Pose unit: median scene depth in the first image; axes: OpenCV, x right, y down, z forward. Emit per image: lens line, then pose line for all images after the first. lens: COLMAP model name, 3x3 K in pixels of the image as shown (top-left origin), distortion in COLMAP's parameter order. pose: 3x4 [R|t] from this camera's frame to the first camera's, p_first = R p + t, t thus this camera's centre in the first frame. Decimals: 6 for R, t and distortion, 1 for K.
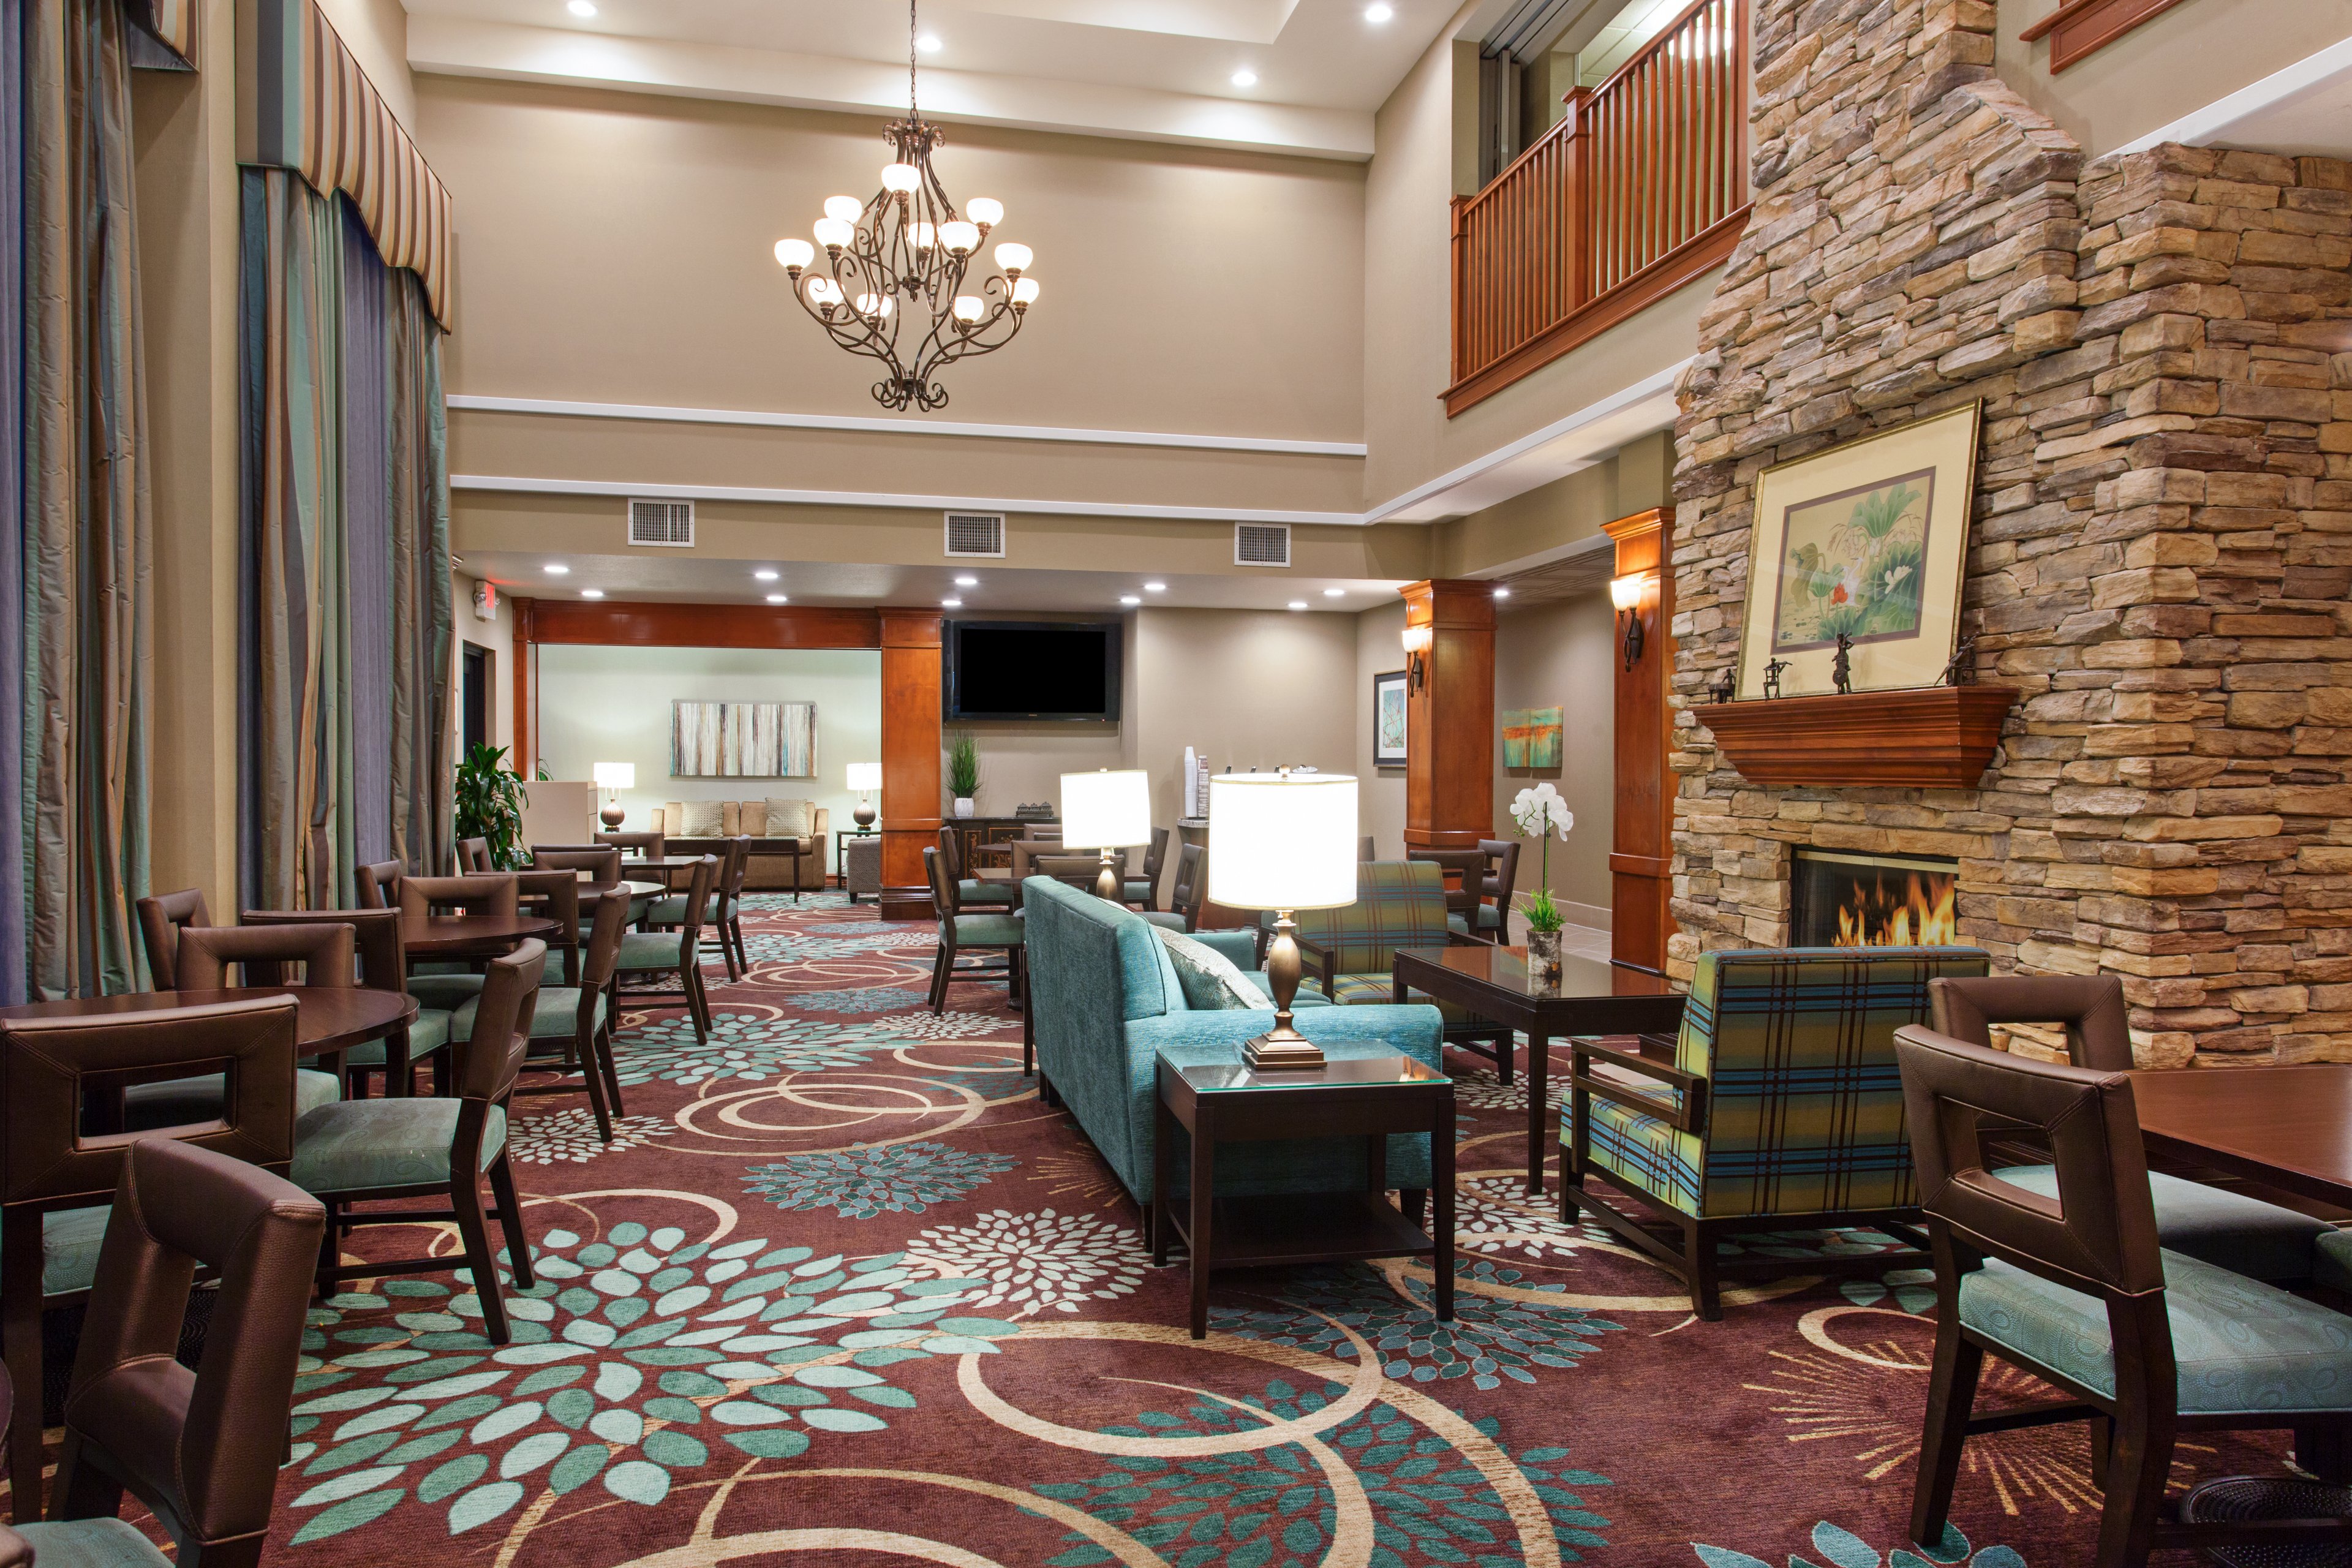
lens RADIAL K [[1514.4, 0, 1176.0], [0, 1514.4, 784.0], [0, 0, 1]] dist [-0.000386, -0.000385]
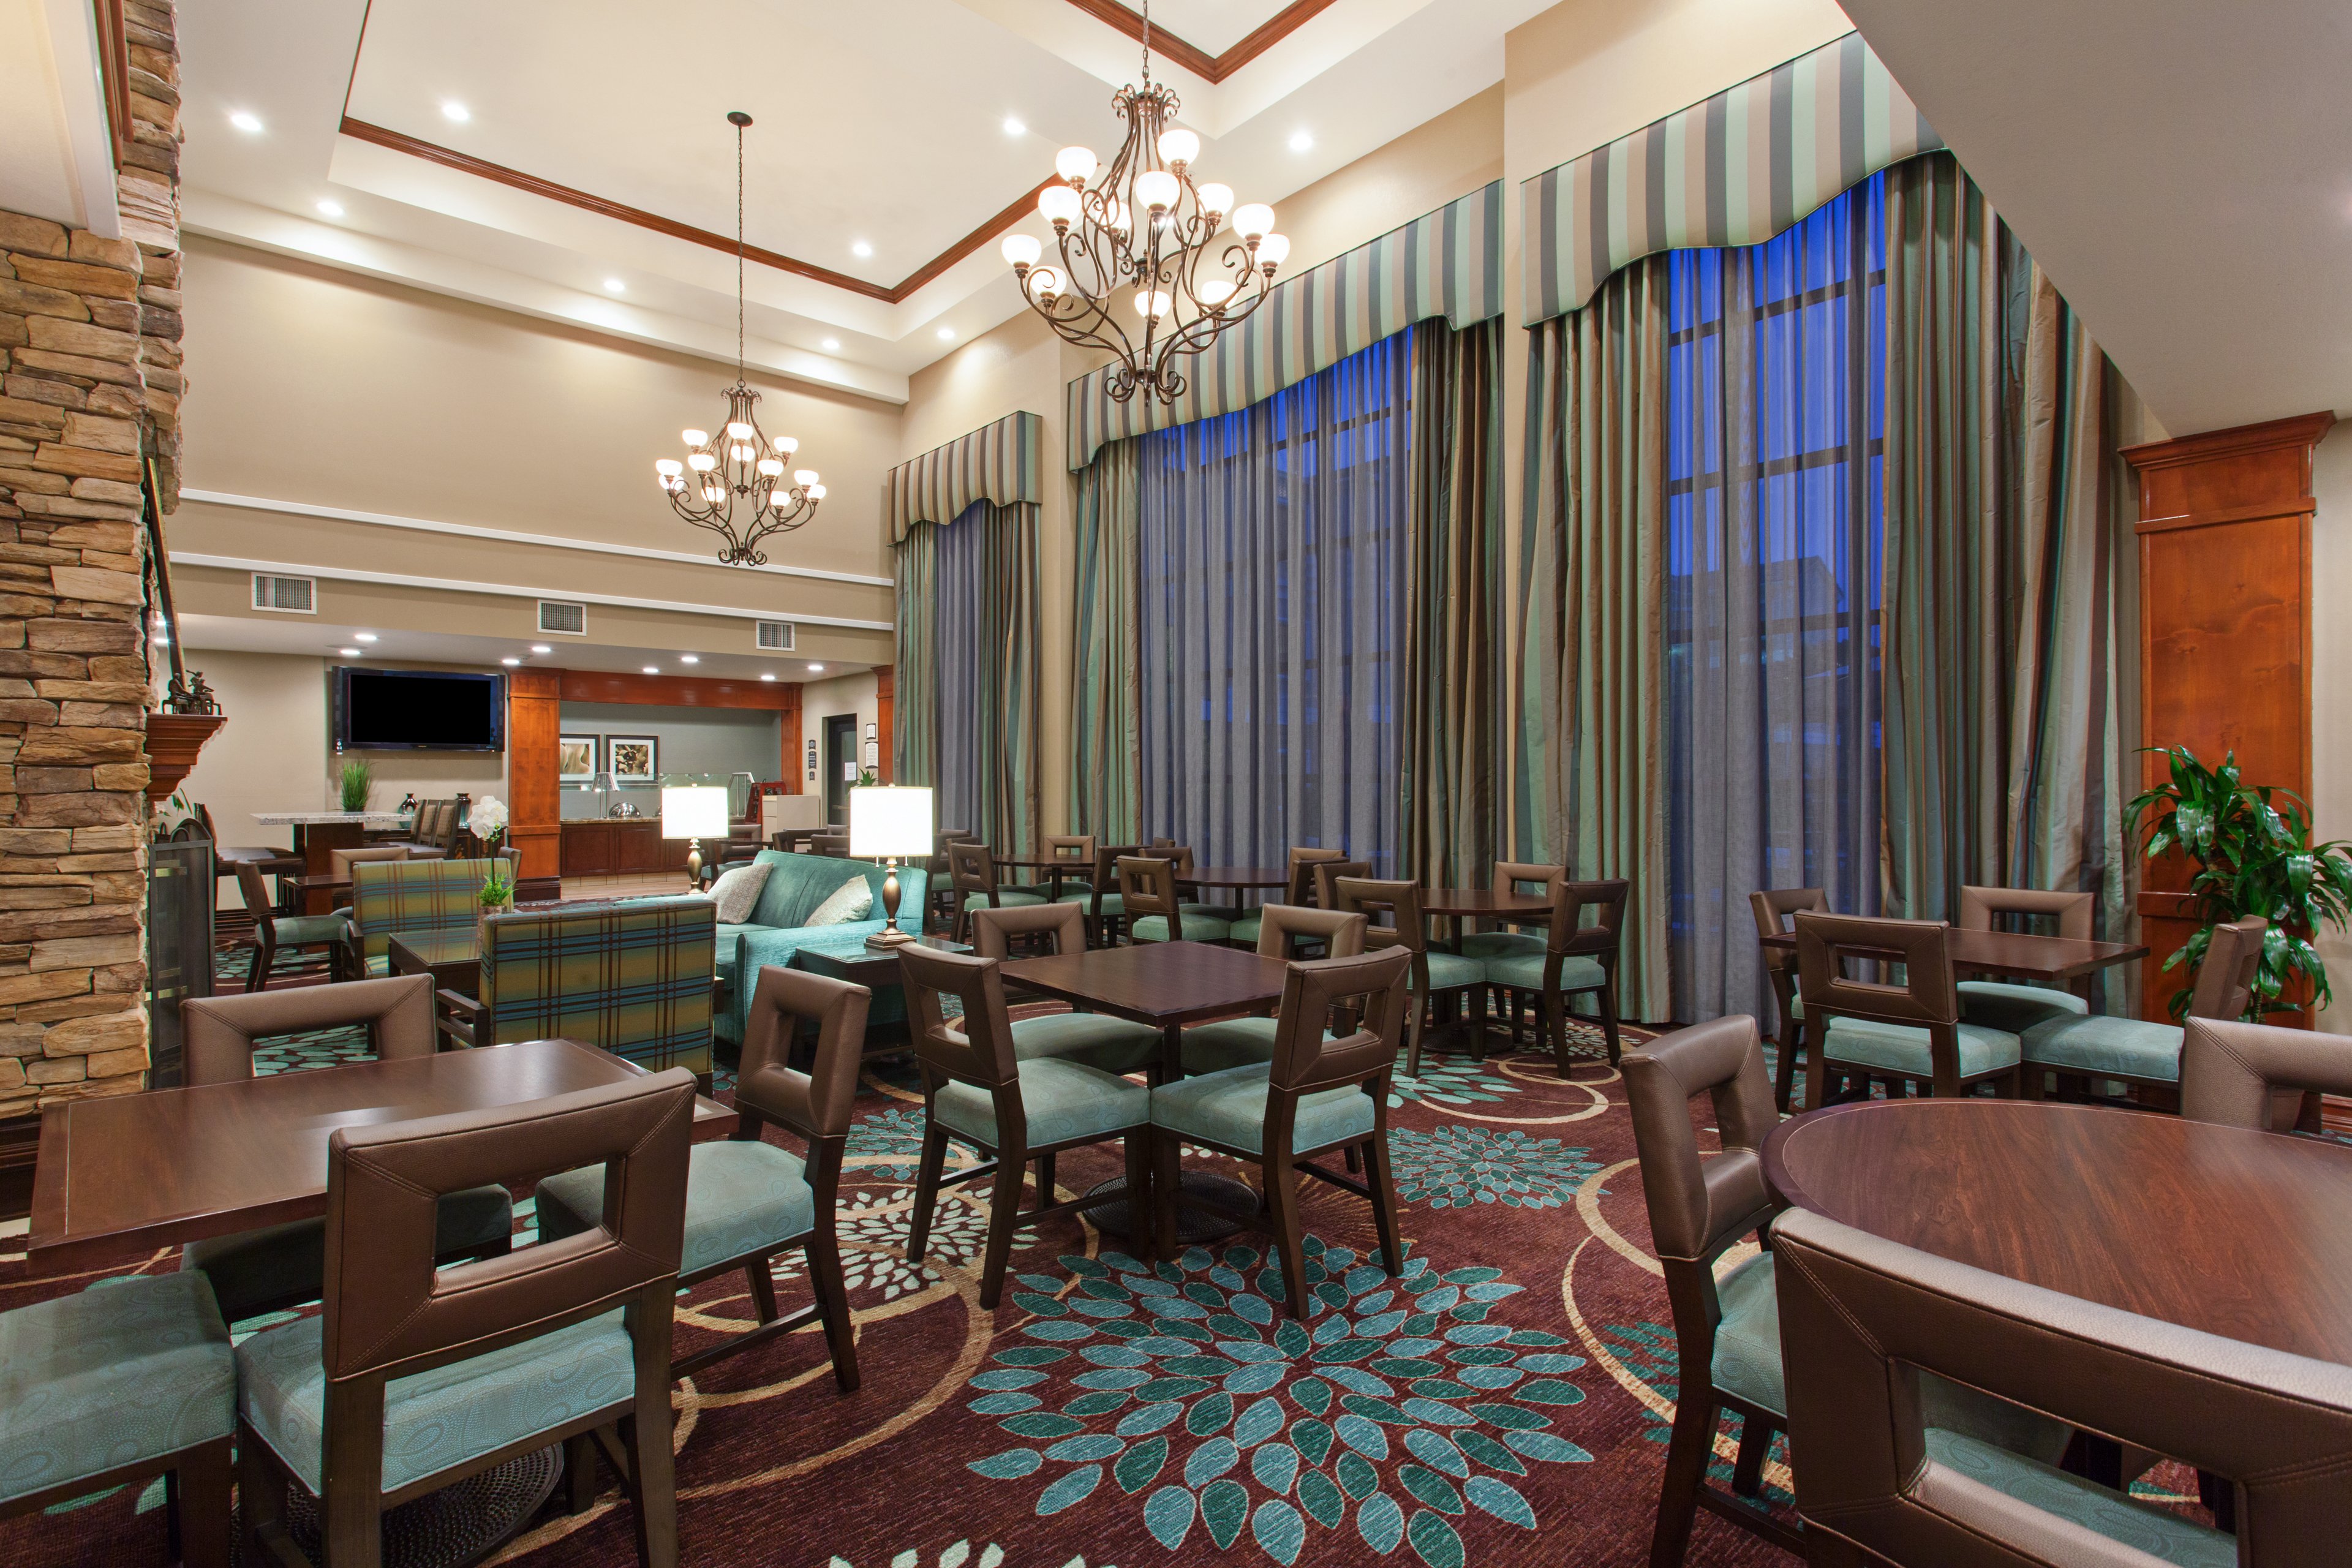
lens RADIAL K [[1112.1, 0, 1176.0], [0, 1112.1, 784.0], [0, 0, 1]] dist [-0.000250, -0.000098]
pose [[-0.878823, 0.001007, -0.477147, 0.461223], [-0.000988, 0.999992, 0.003930, -0.016237], [0.477147, 0.003926, -0.878815, 1.990534]]
